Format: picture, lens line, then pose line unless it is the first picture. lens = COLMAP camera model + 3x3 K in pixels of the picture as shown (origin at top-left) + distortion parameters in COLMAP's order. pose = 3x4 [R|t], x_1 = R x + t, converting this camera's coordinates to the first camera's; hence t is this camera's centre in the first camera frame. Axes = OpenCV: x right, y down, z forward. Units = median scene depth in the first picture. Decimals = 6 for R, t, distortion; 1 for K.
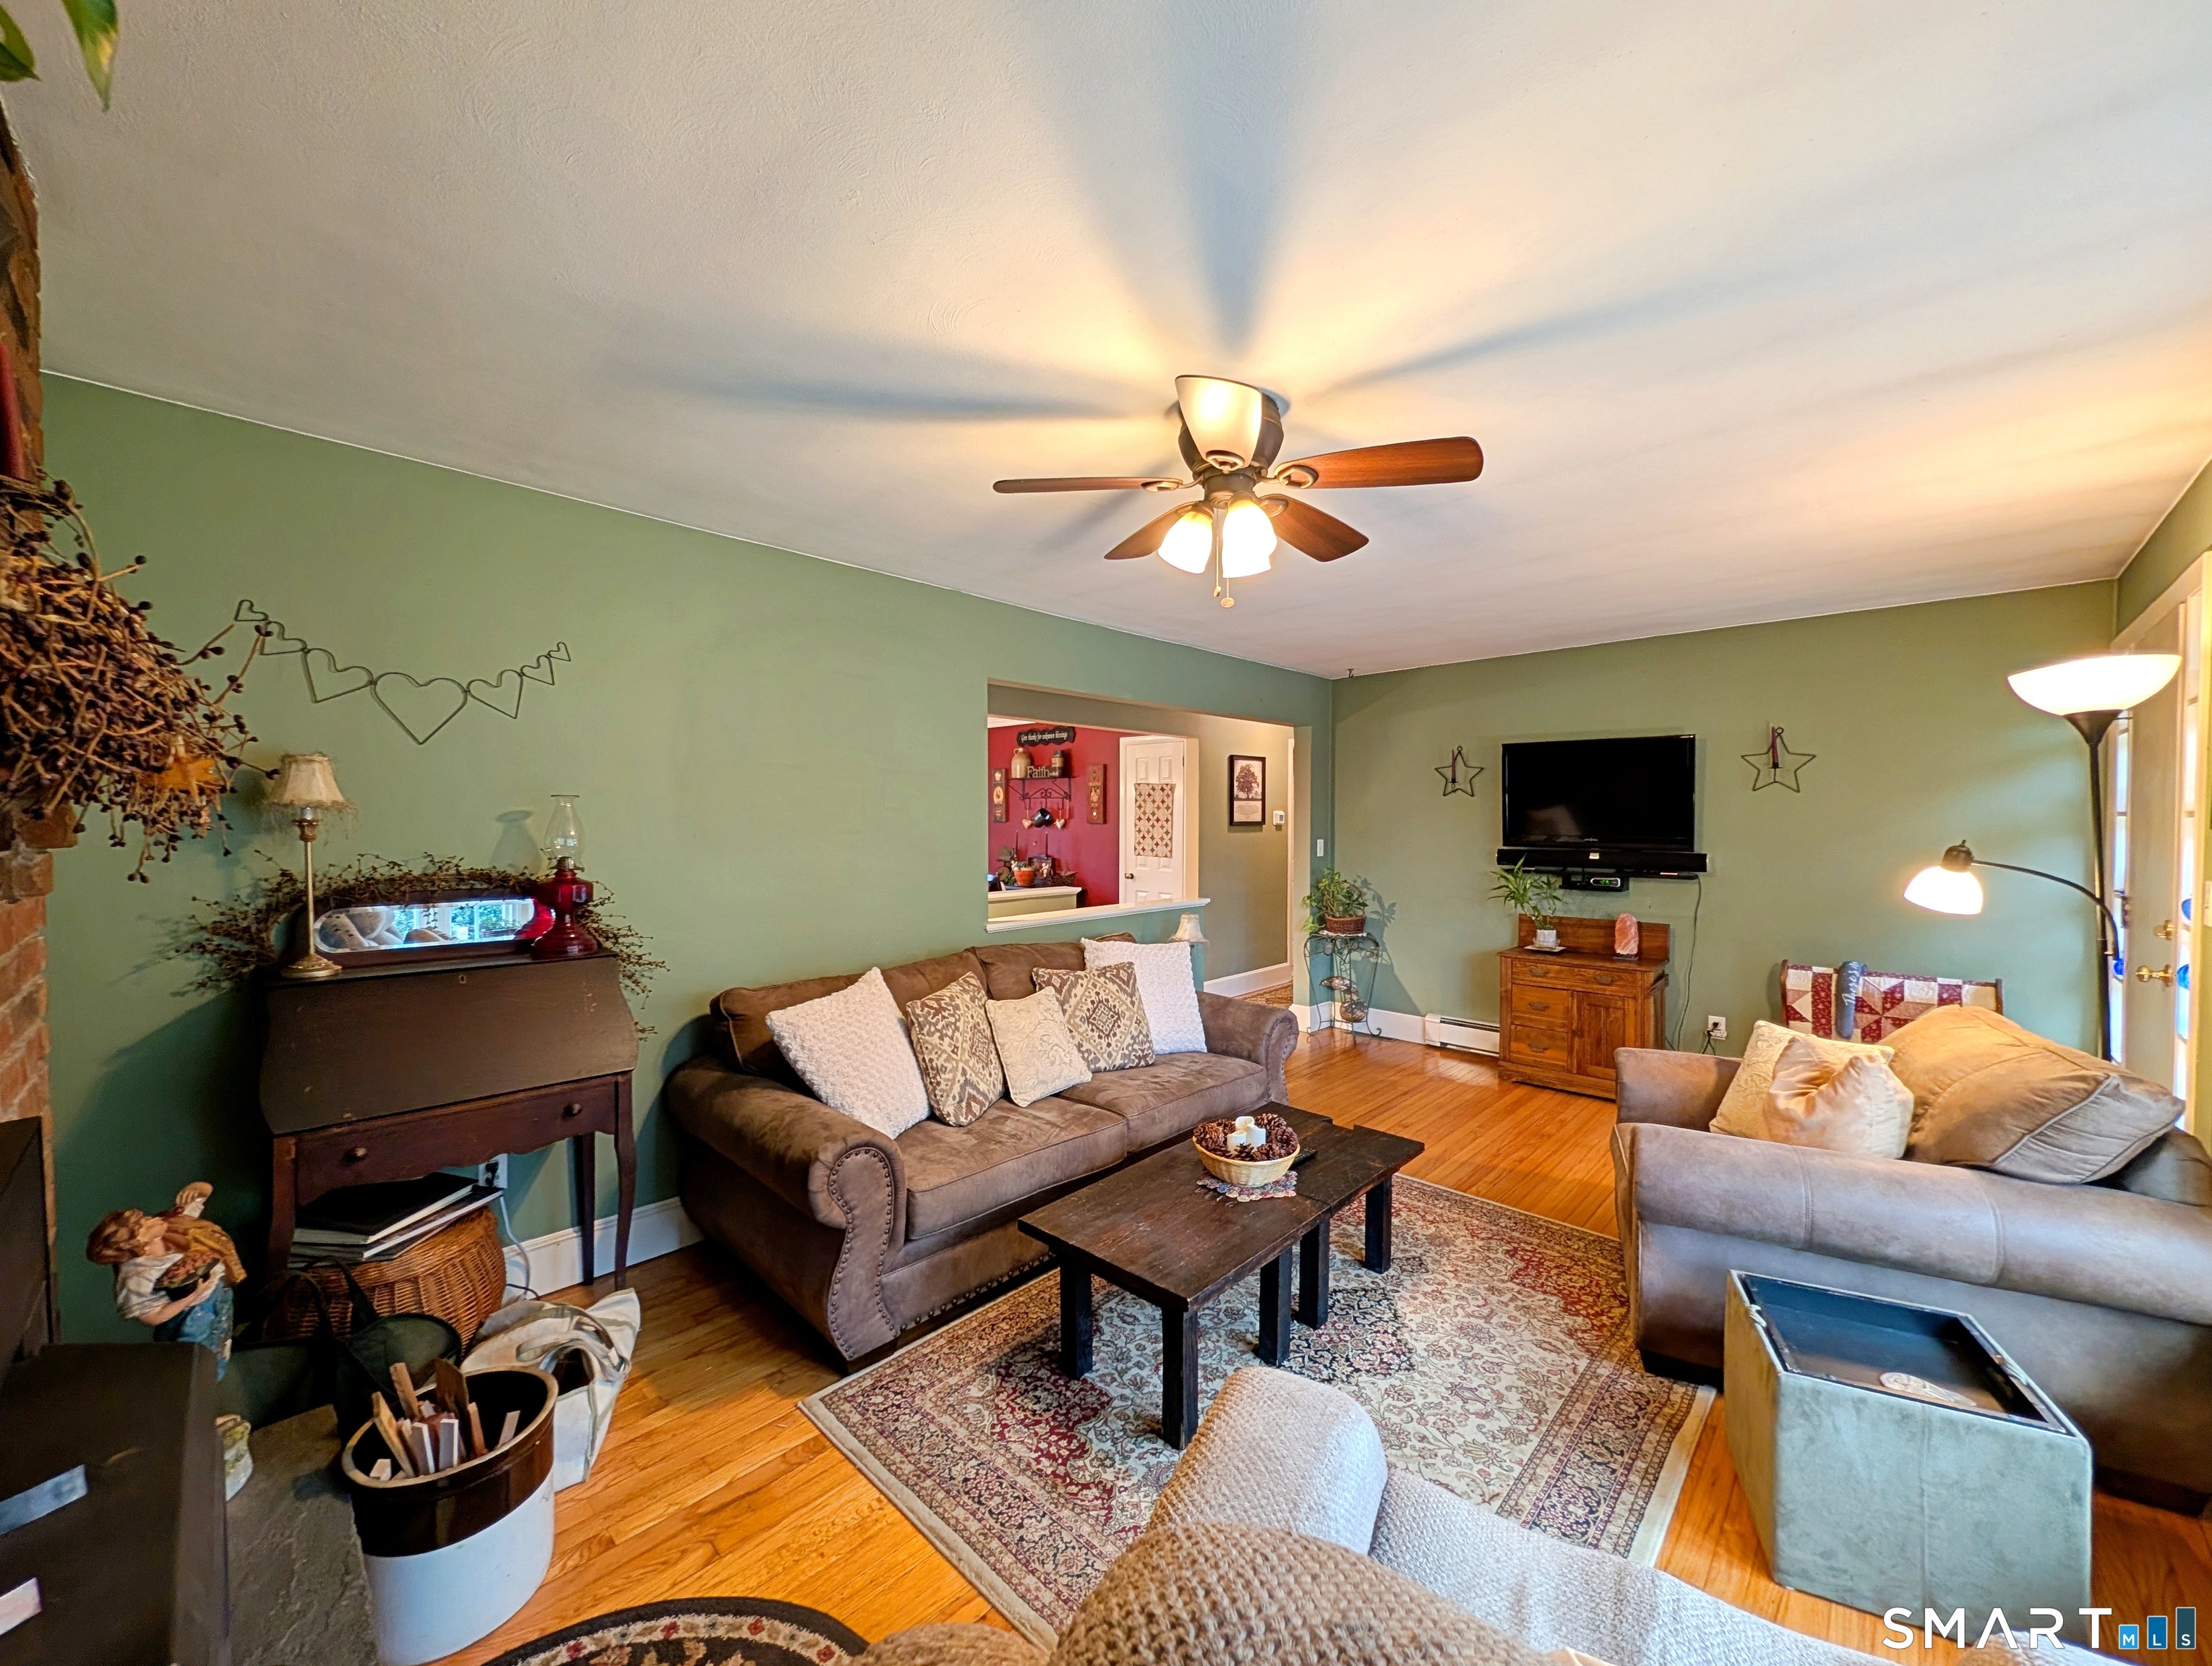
lens RADIAL K [[851.6, 0, 1104.3], [0, 851.6, 827.7], [0, 0, 1]] dist [0.000541, 0.000014]
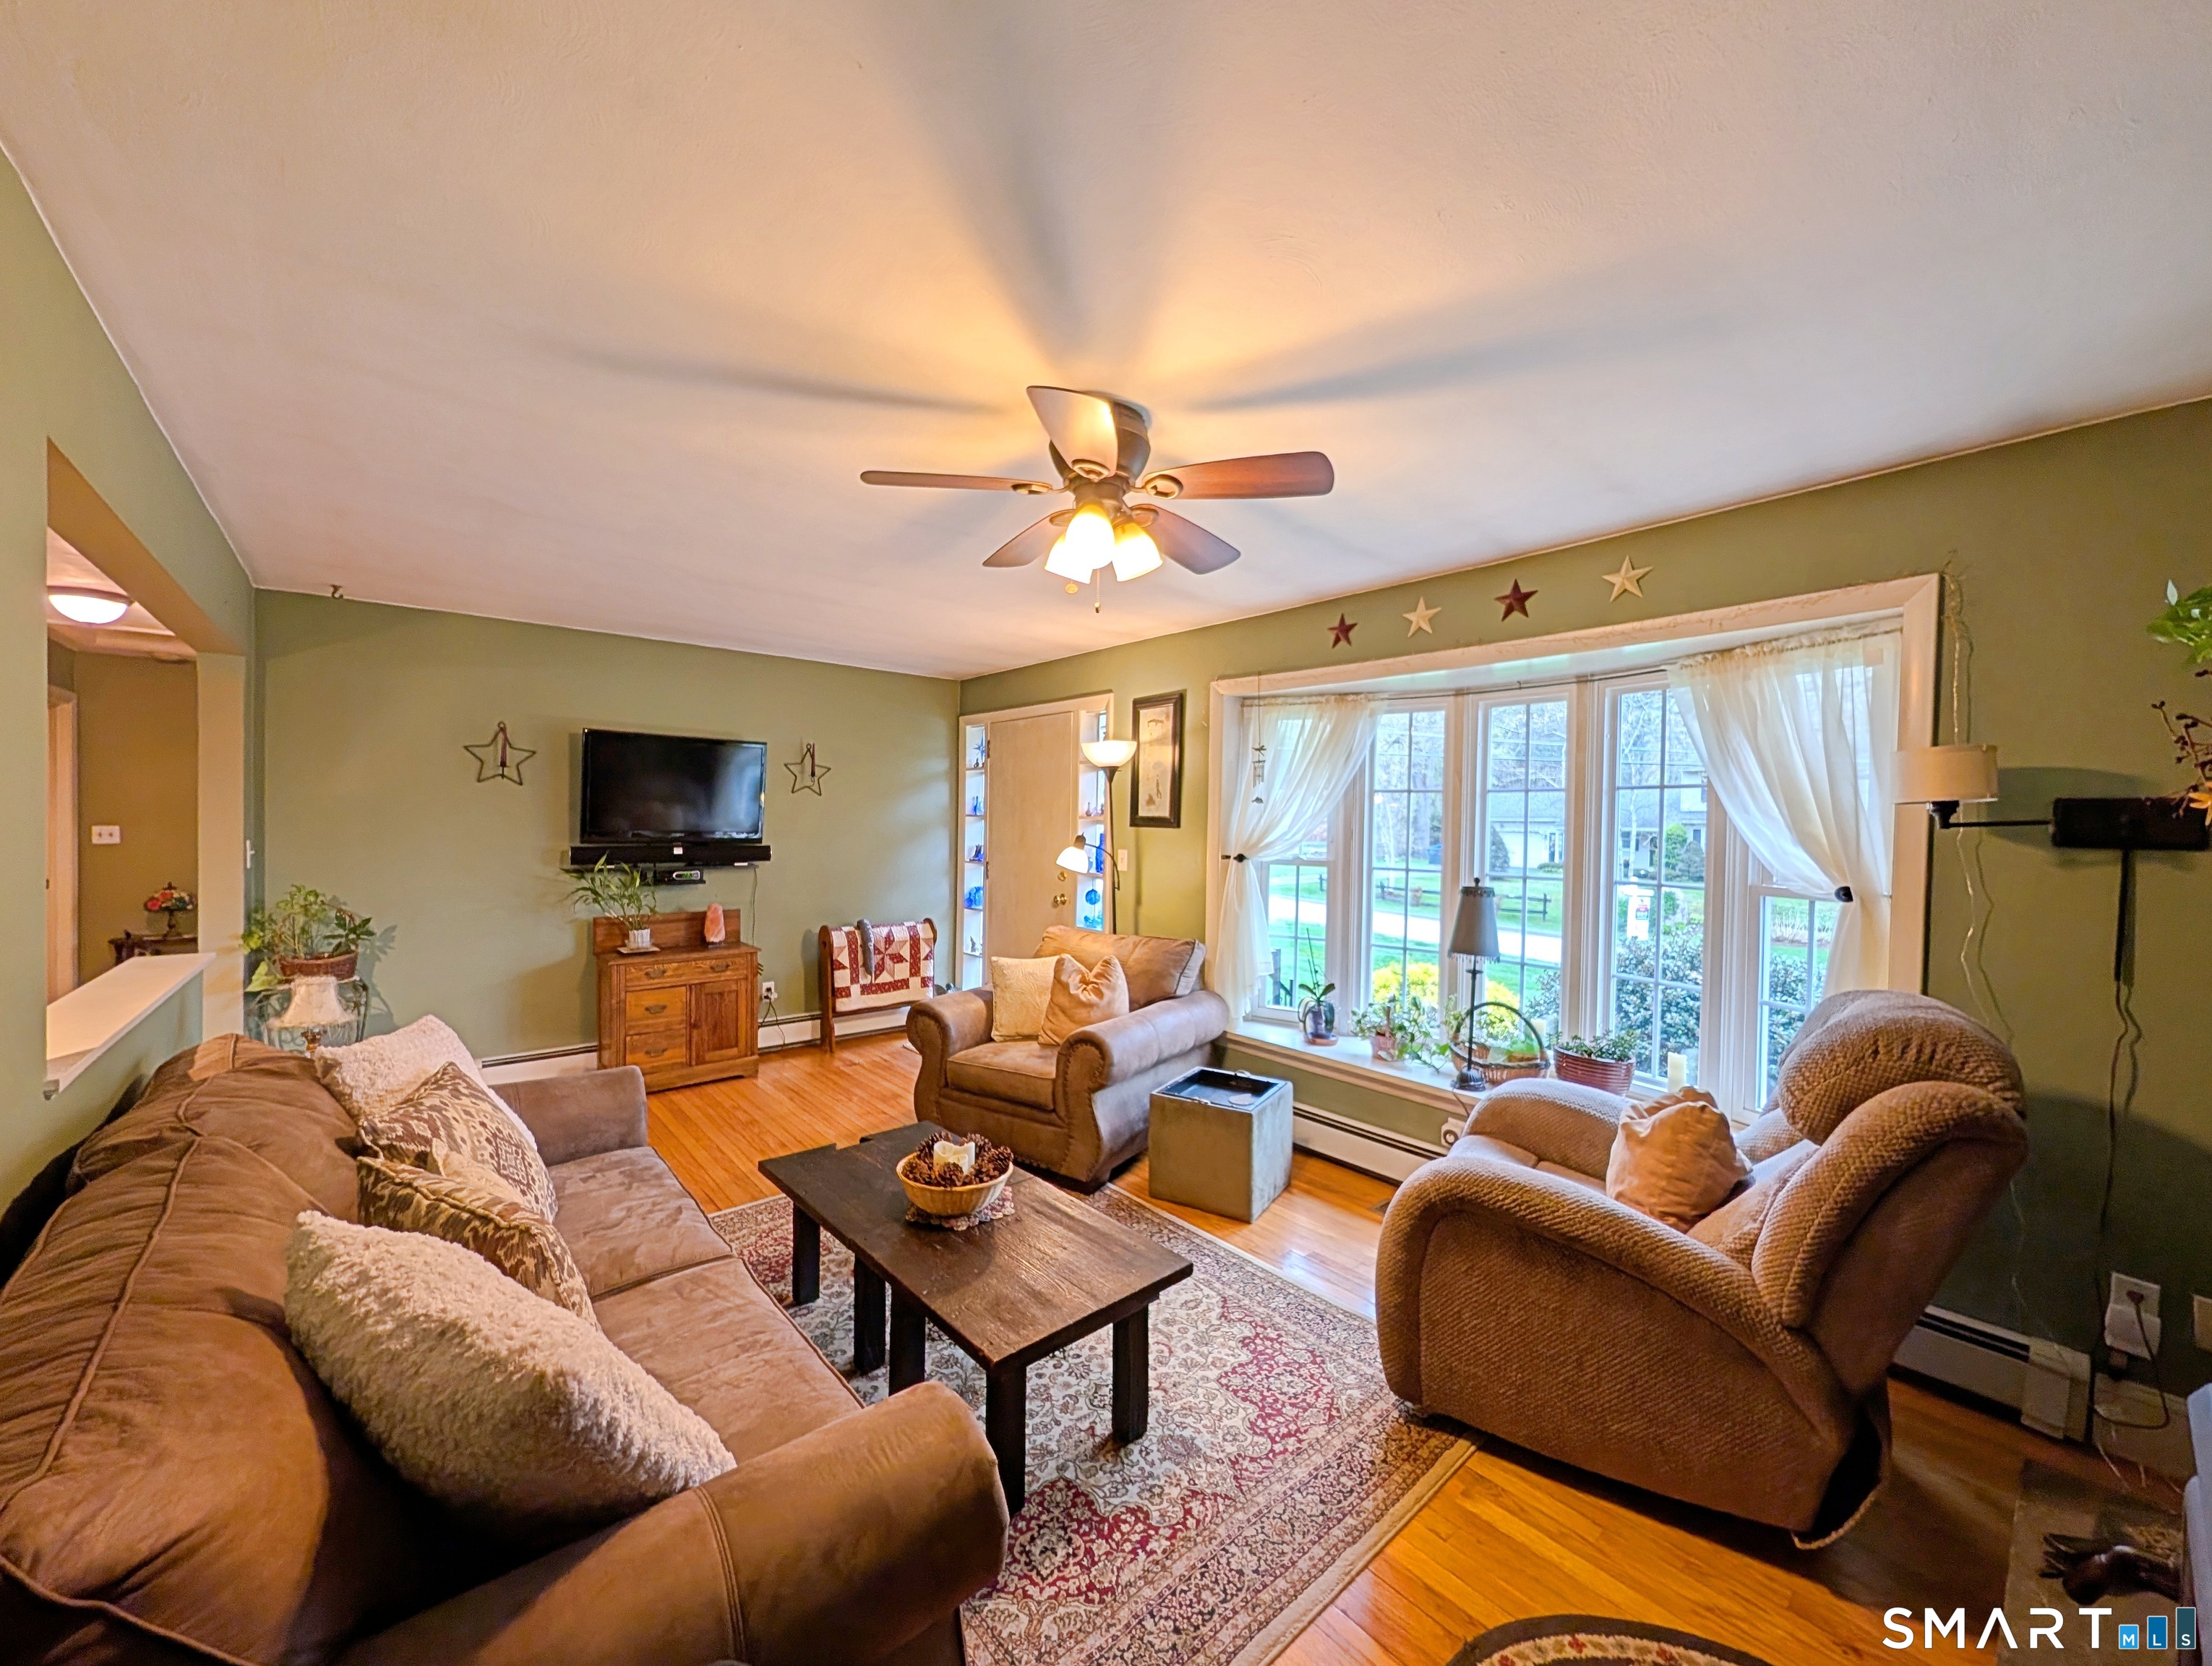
lens RADIAL K [[851.6, 0, 1112.9], [0, 851.6, 842.5], [0, 0, 1]] dist [0.000541, 0.000014]
pose [[0.084319, -0.022811, 0.996178, -0.573176], [-0.004903, 0.999716, 0.023308, -0.003249], [-0.996427, -0.006849, 0.084183, 0.594916]]
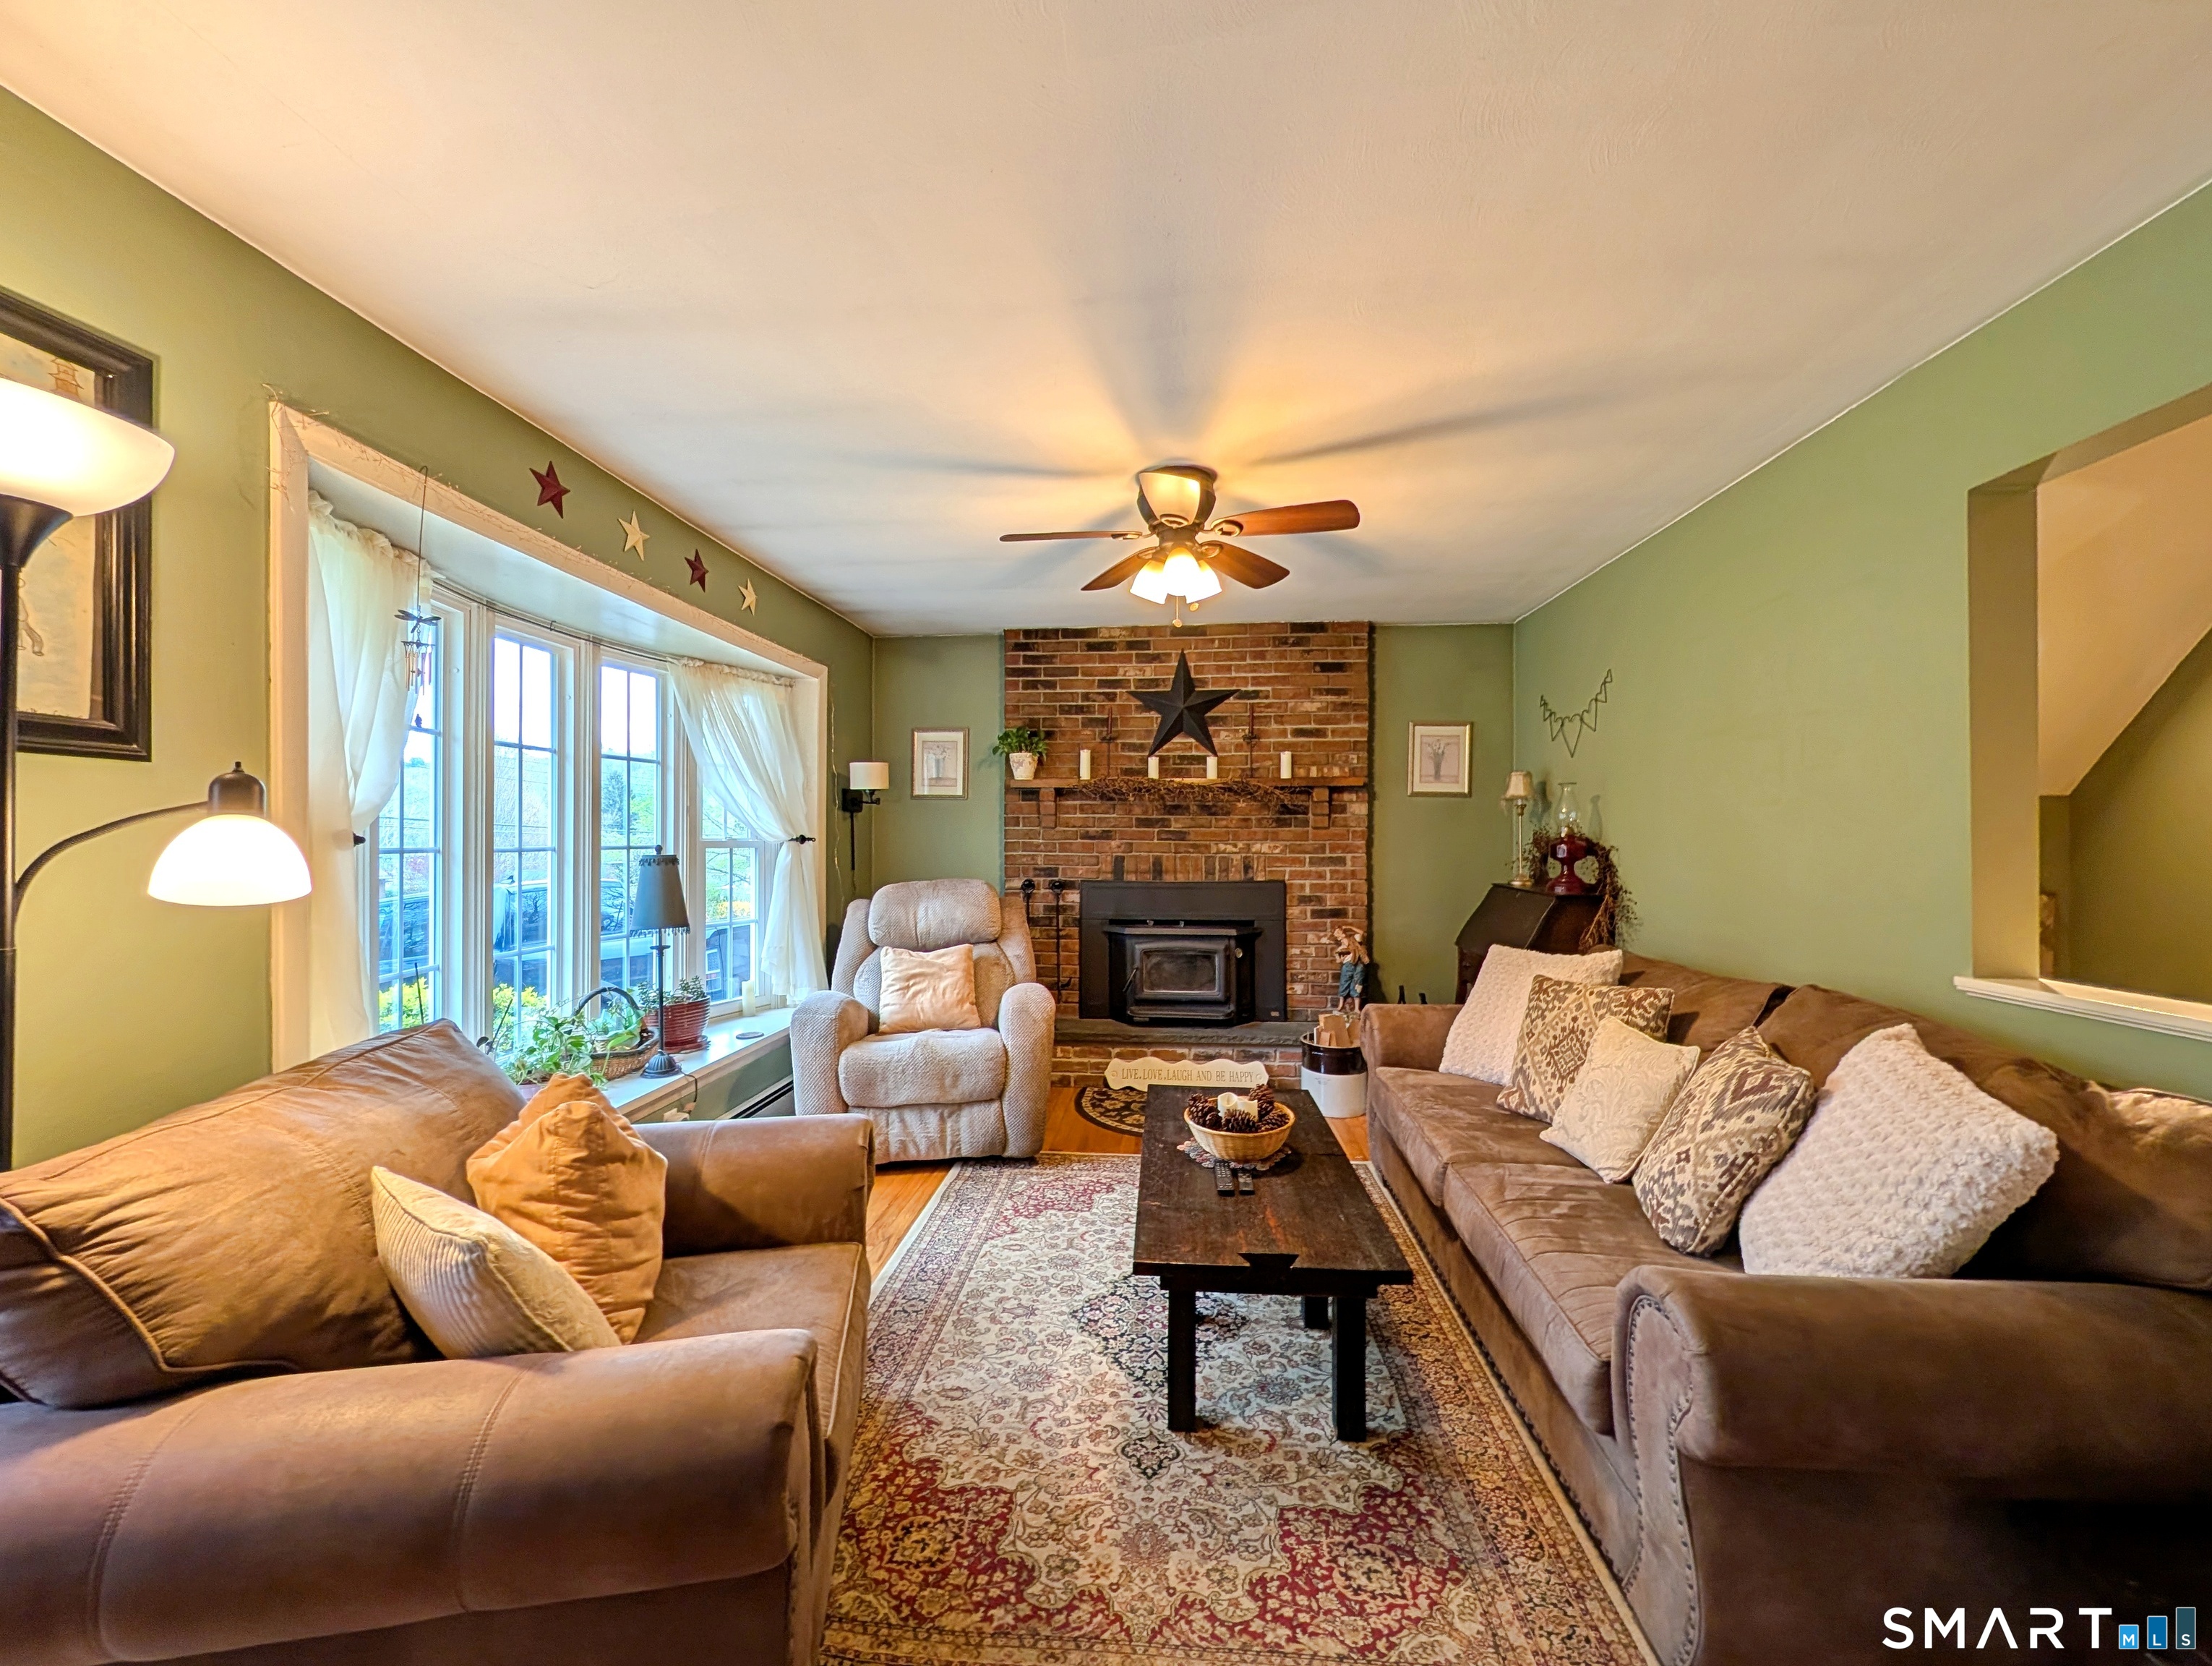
lens RADIAL K [[851.6, 0, 1108.5], [0, 851.6, 838.5], [0, 0, 1]] dist [0.000541, 0.000014]
pose [[-0.774329, -0.001953, -0.632781, 0.698848], [-0.011190, 0.999881, 0.010607, 0.036905], [0.632685, 0.015294, -0.774258, 1.296451]]
